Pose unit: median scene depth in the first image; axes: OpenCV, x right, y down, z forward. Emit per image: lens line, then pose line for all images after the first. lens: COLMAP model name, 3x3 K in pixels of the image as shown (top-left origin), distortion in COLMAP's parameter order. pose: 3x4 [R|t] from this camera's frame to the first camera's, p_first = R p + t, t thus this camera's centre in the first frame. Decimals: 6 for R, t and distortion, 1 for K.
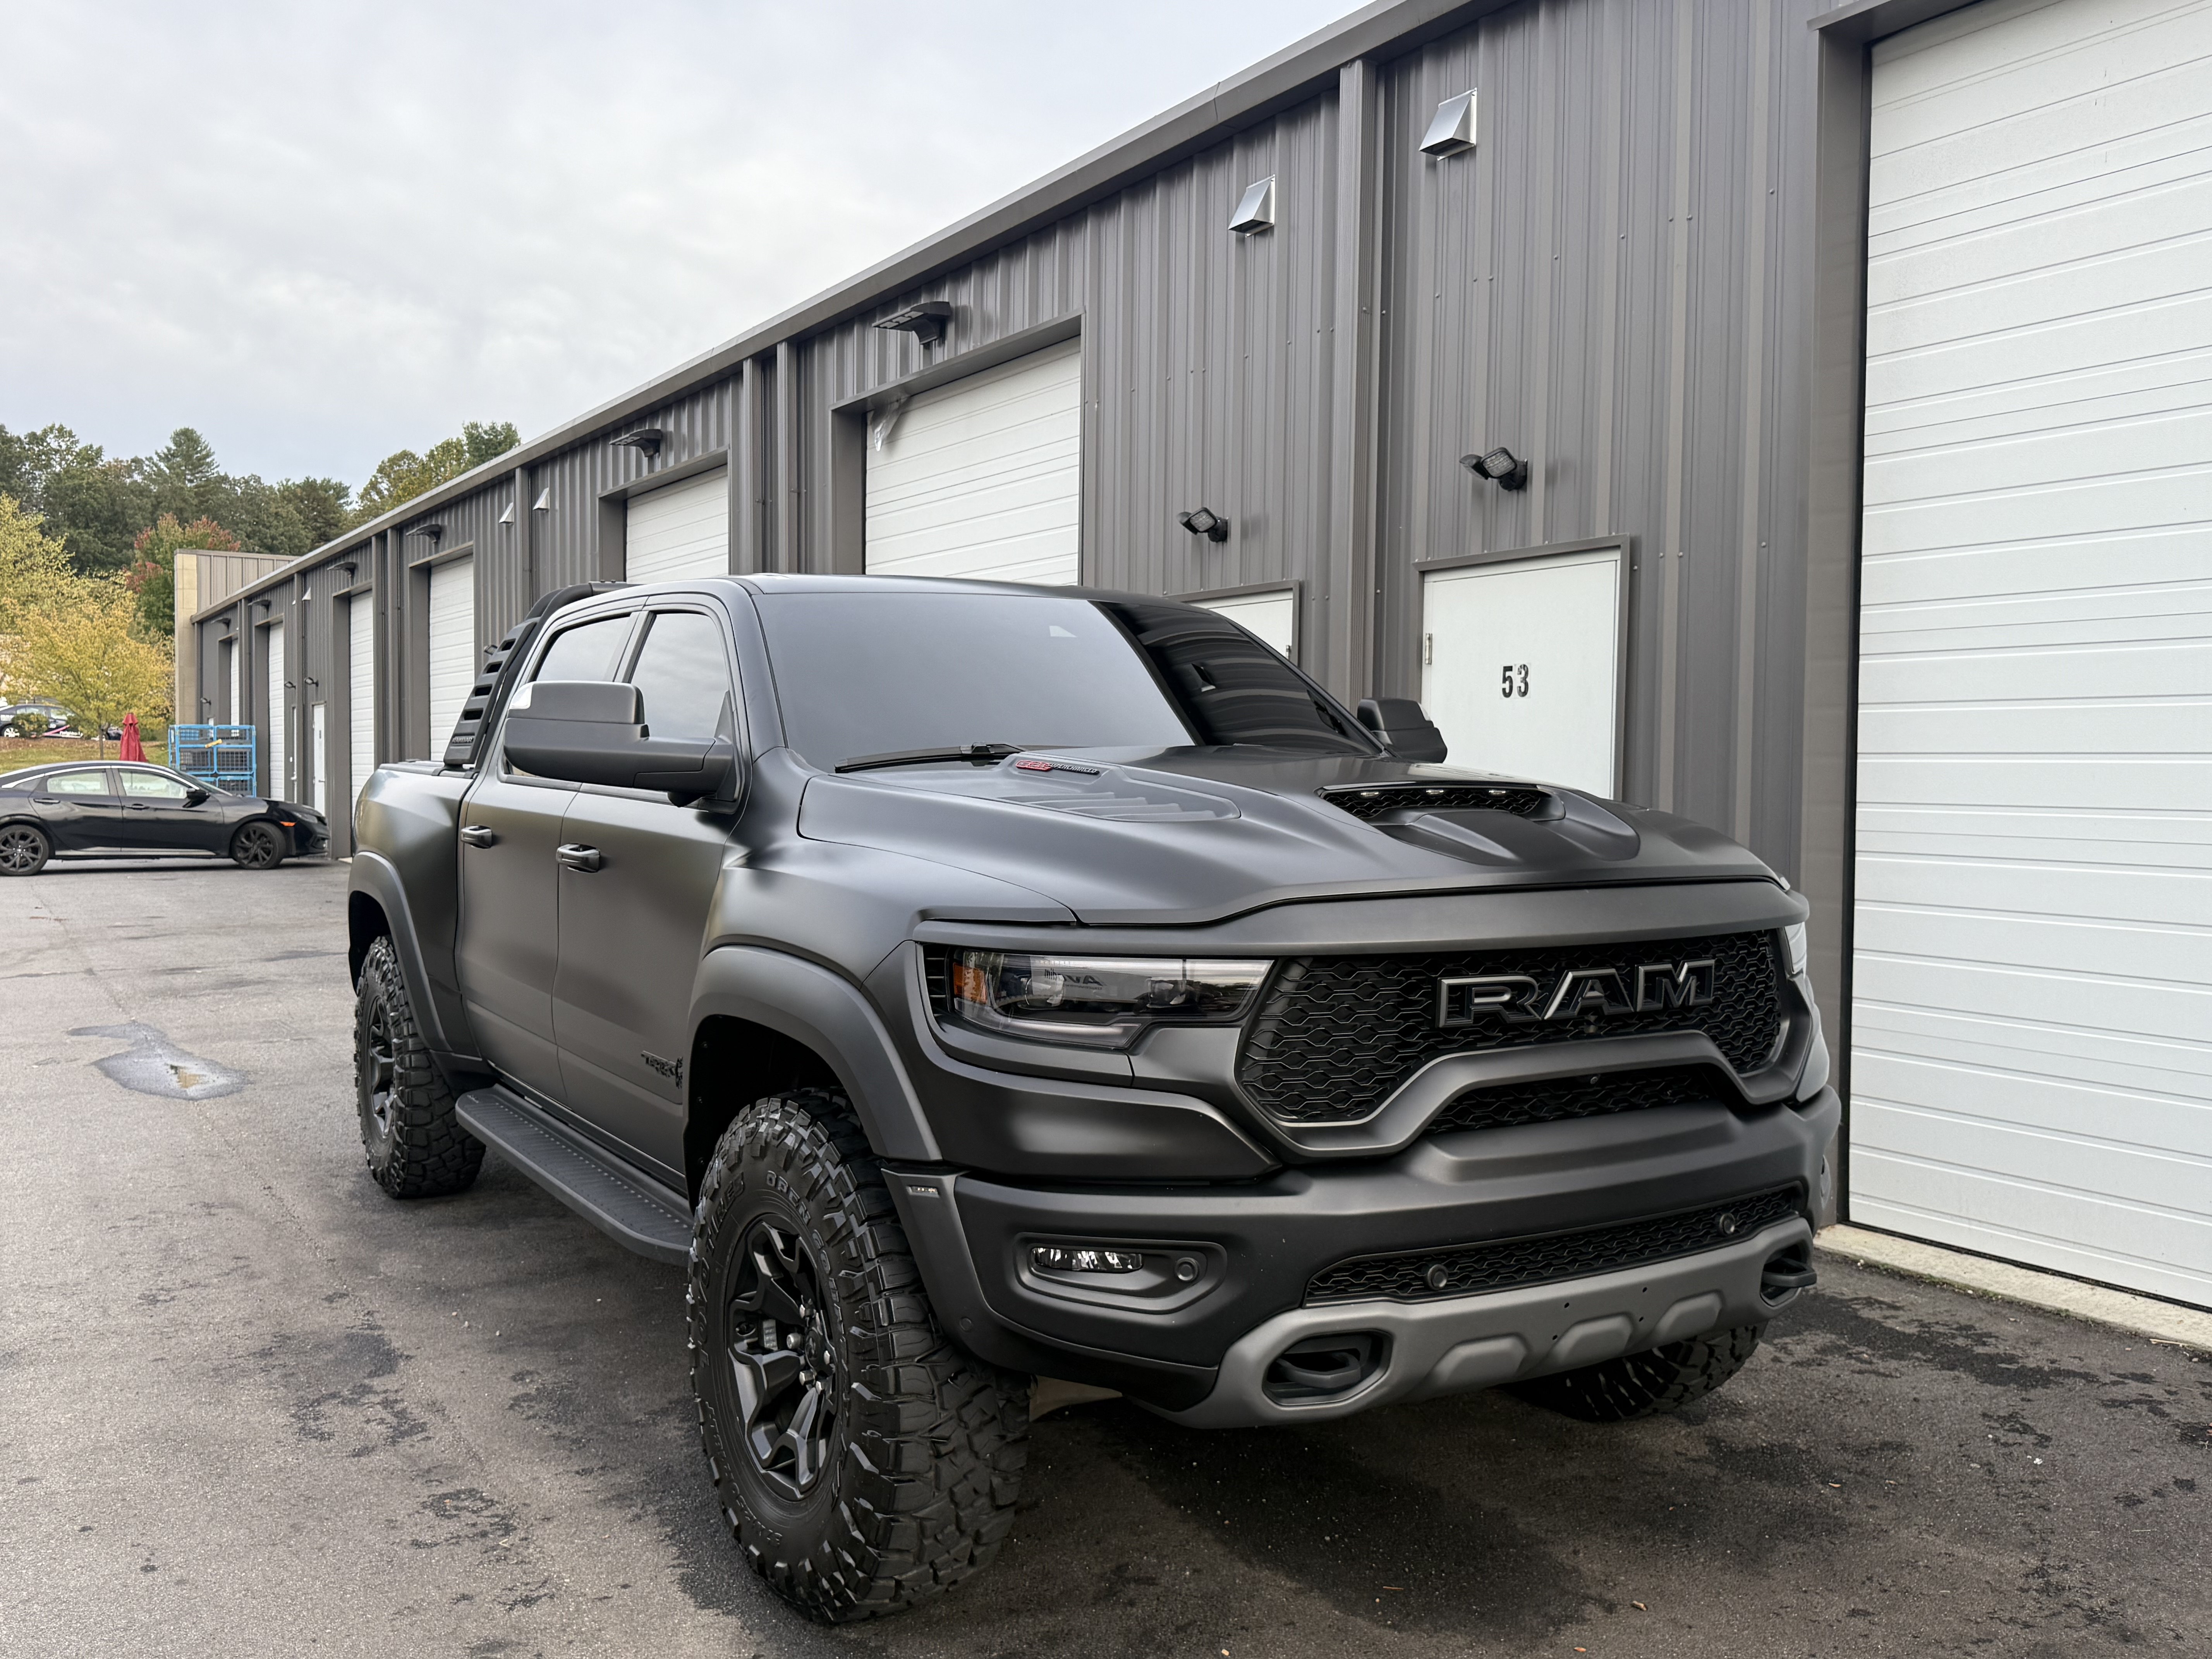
lens RADIAL K [[1872.0, 0, 1087.7], [0, 1872.0, 841.6], [0, 0, 1]] dist [0.064393, -0.098522]
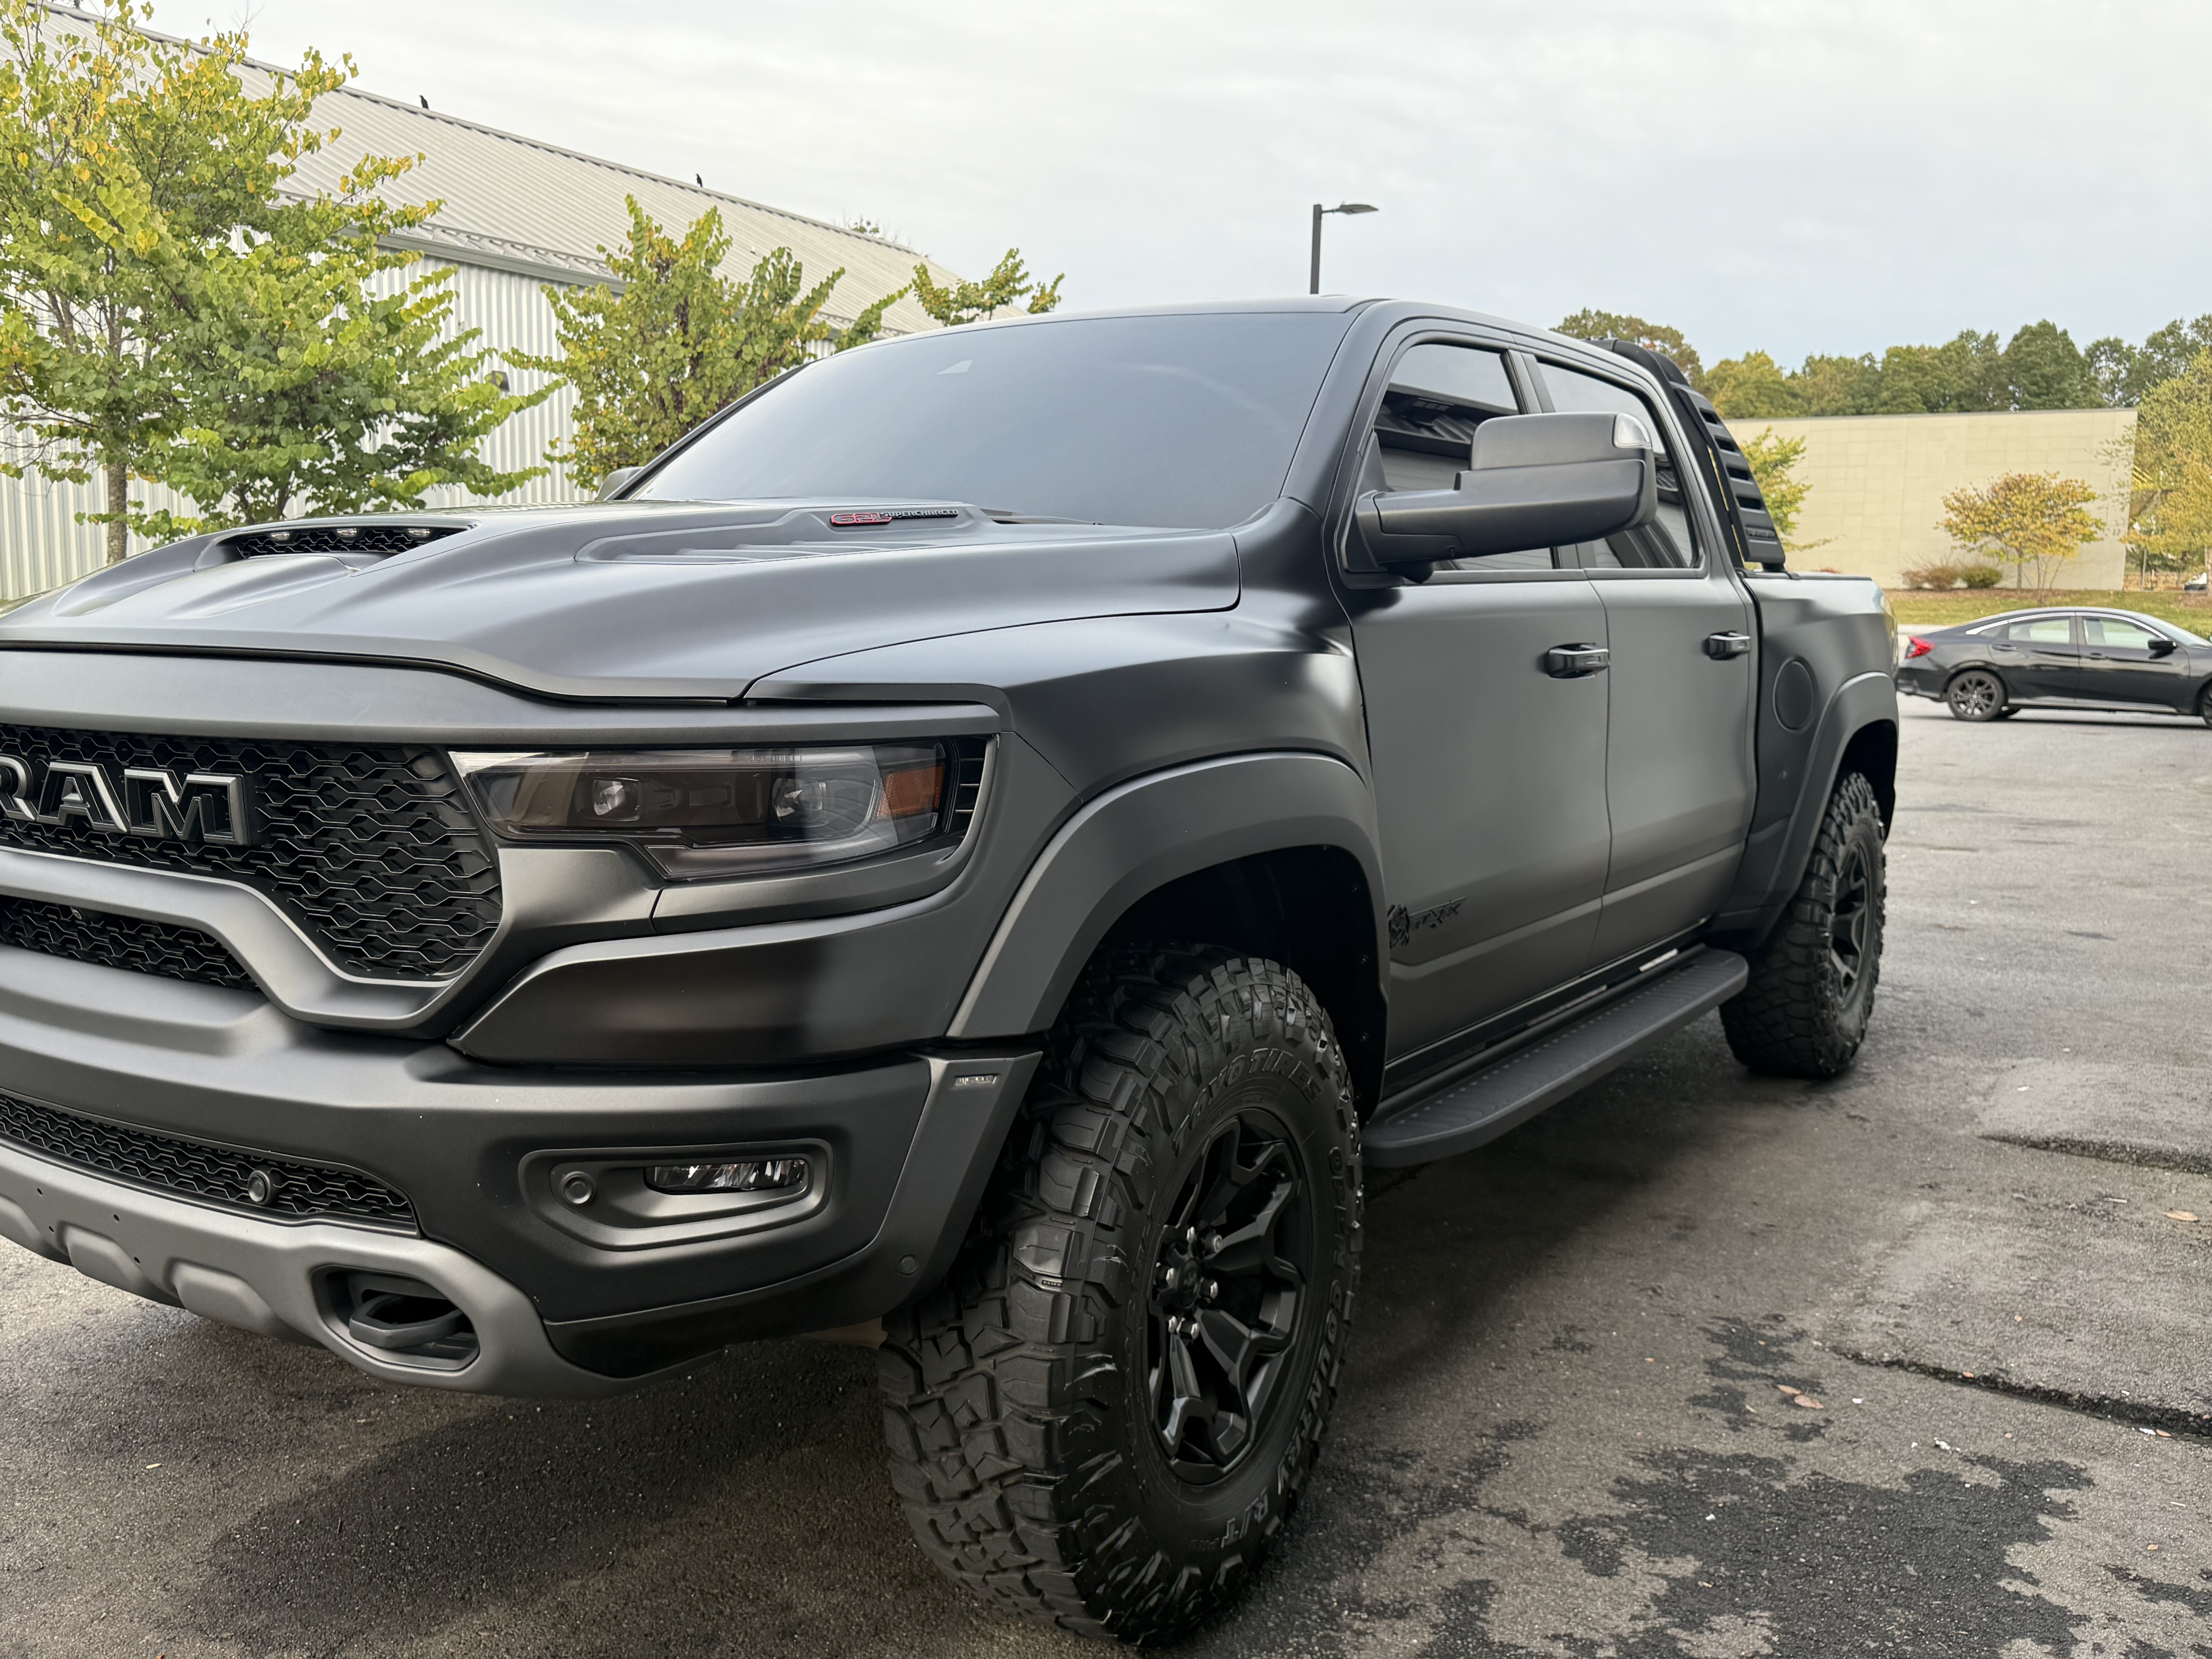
lens RADIAL K [[1872.0, 0, 1102.2], [0, 1872.0, 840.1], [0, 0, 1]] dist [0.064393, -0.098522]
pose [[0.428605, 0.111418, -0.896596, 0.690809], [-0.046761, 0.993773, 0.101141, 0.002677], [0.902281, -0.001423, 0.431146, 0.652919]]
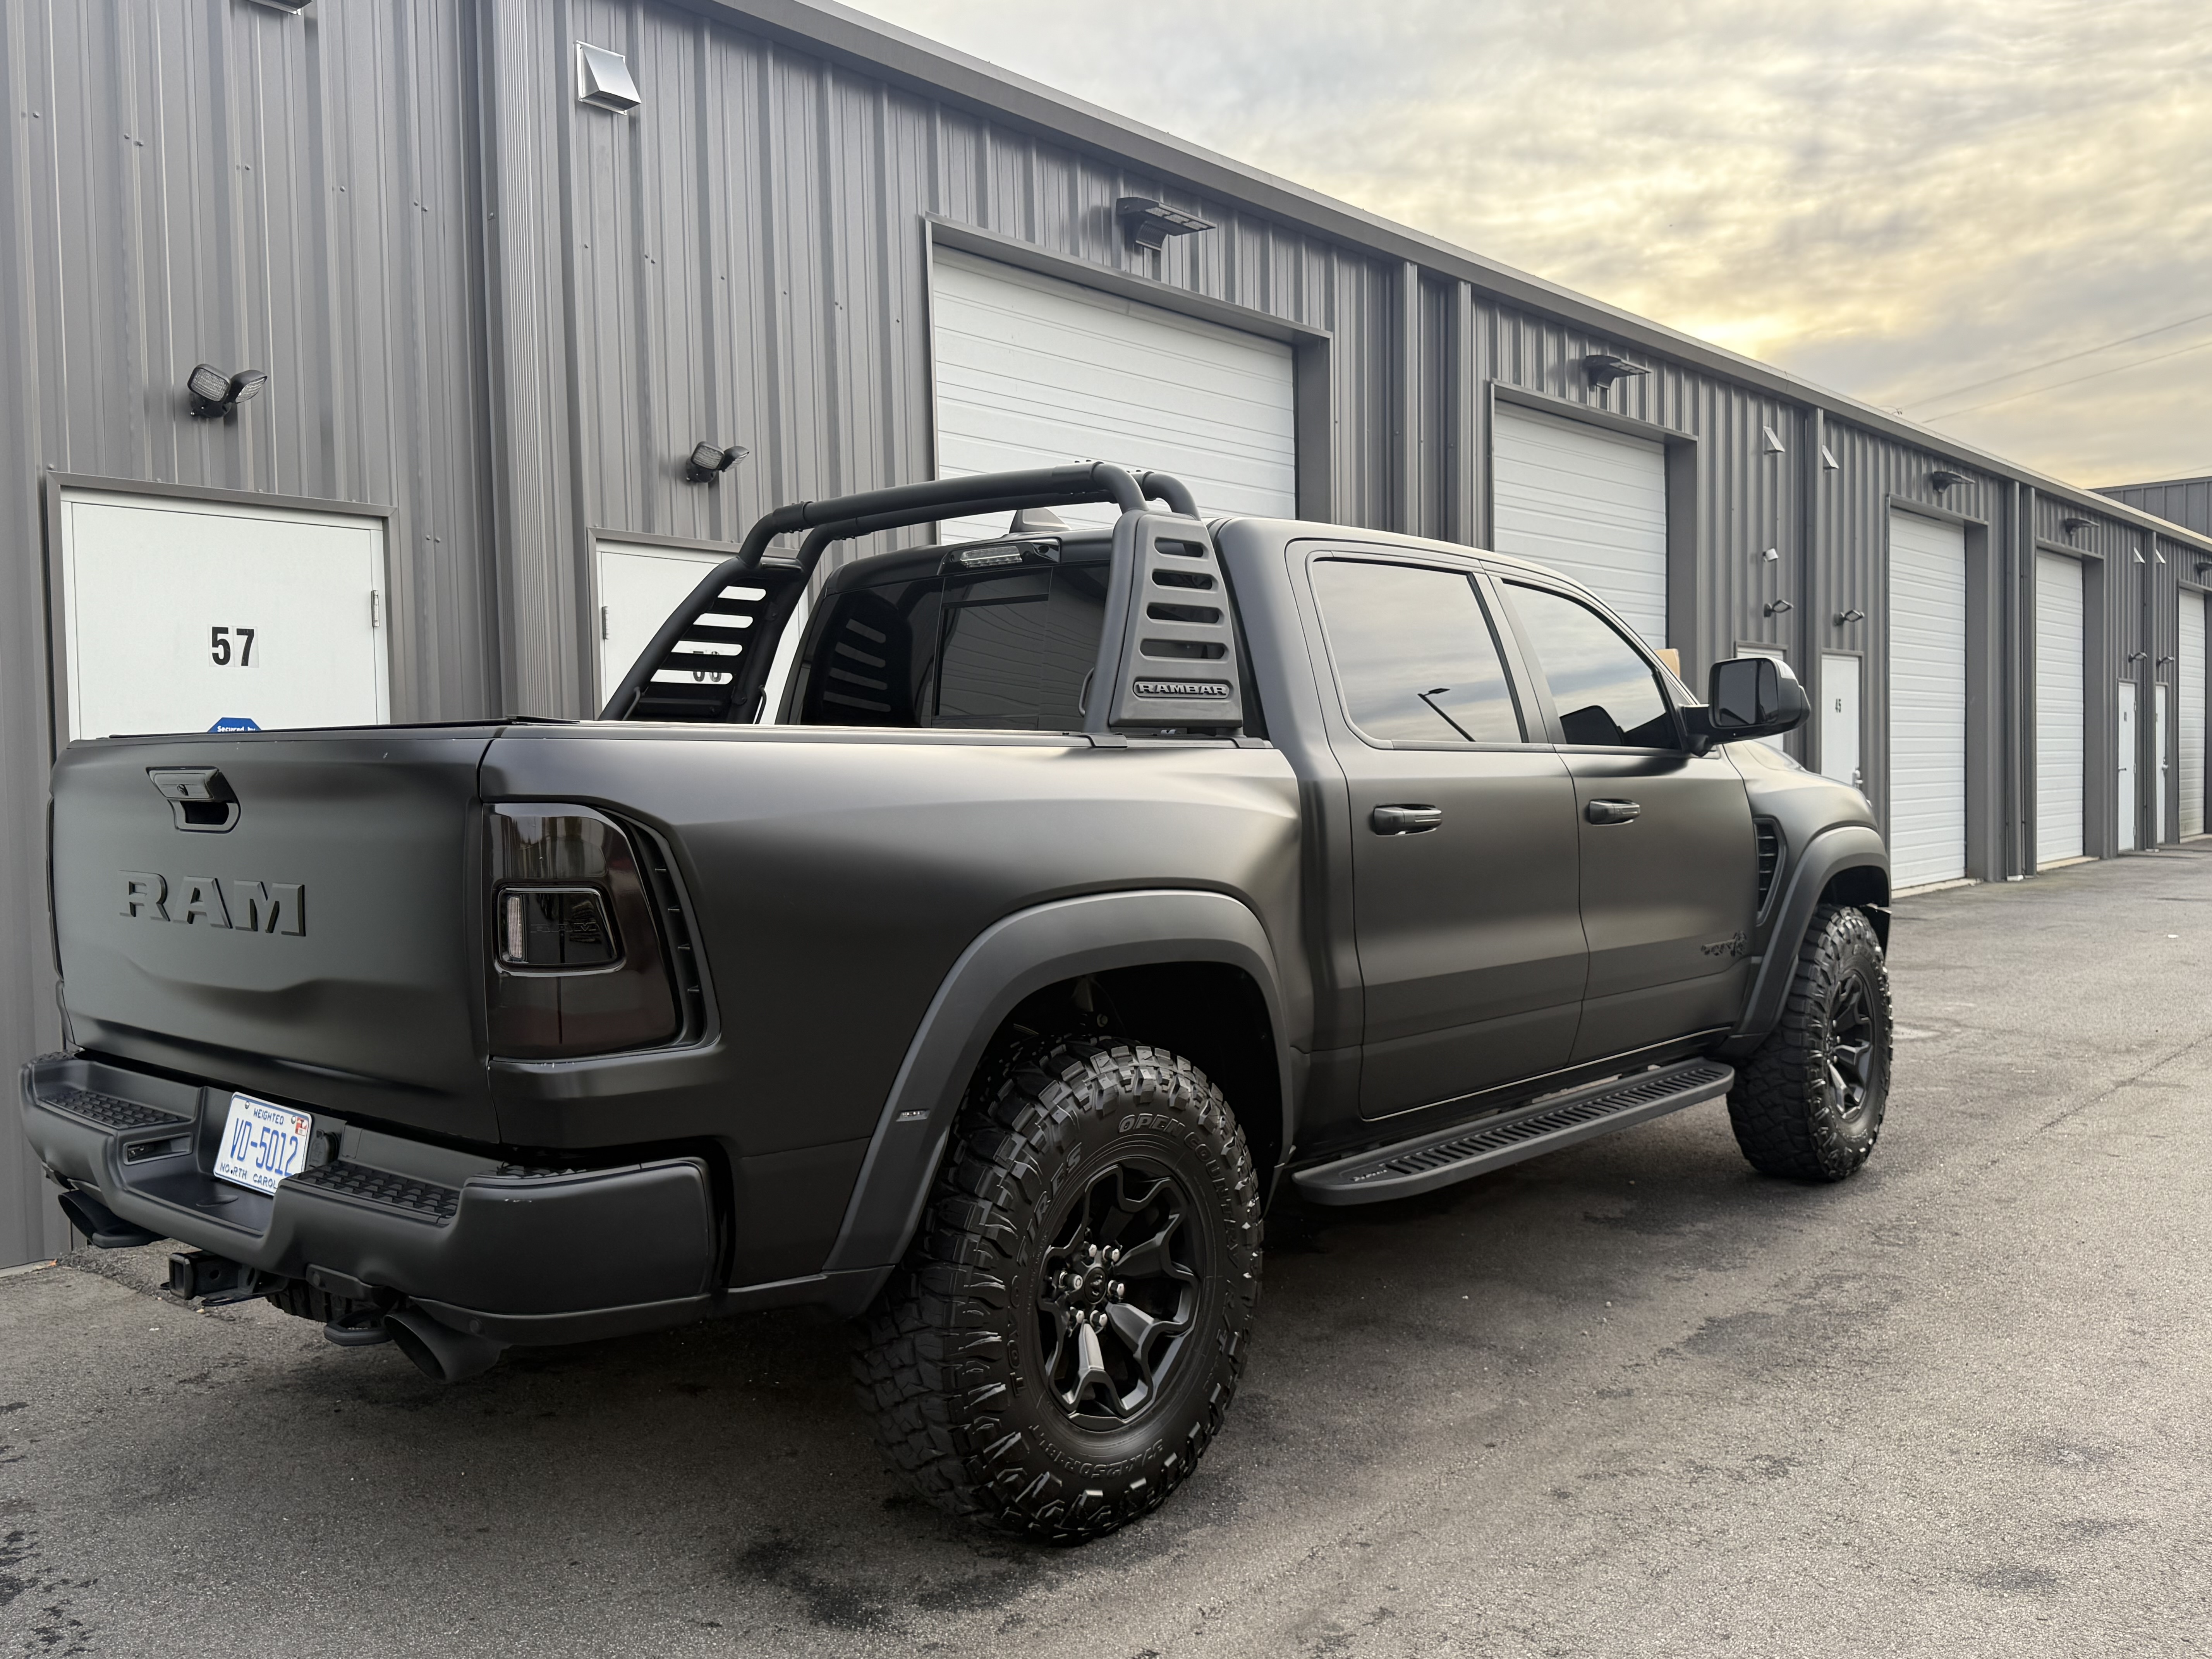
lens RADIAL K [[1872.0, 0, 1090.0], [0, 1872.0, 825.1], [0, 0, 1]] dist [0.064393, -0.098522]
pose [[-0.303089, -0.034156, 0.952350, -1.150370], [0.055860, 0.997002, 0.053535, -0.054588], [-0.951324, 0.069424, -0.300273, 1.528327]]
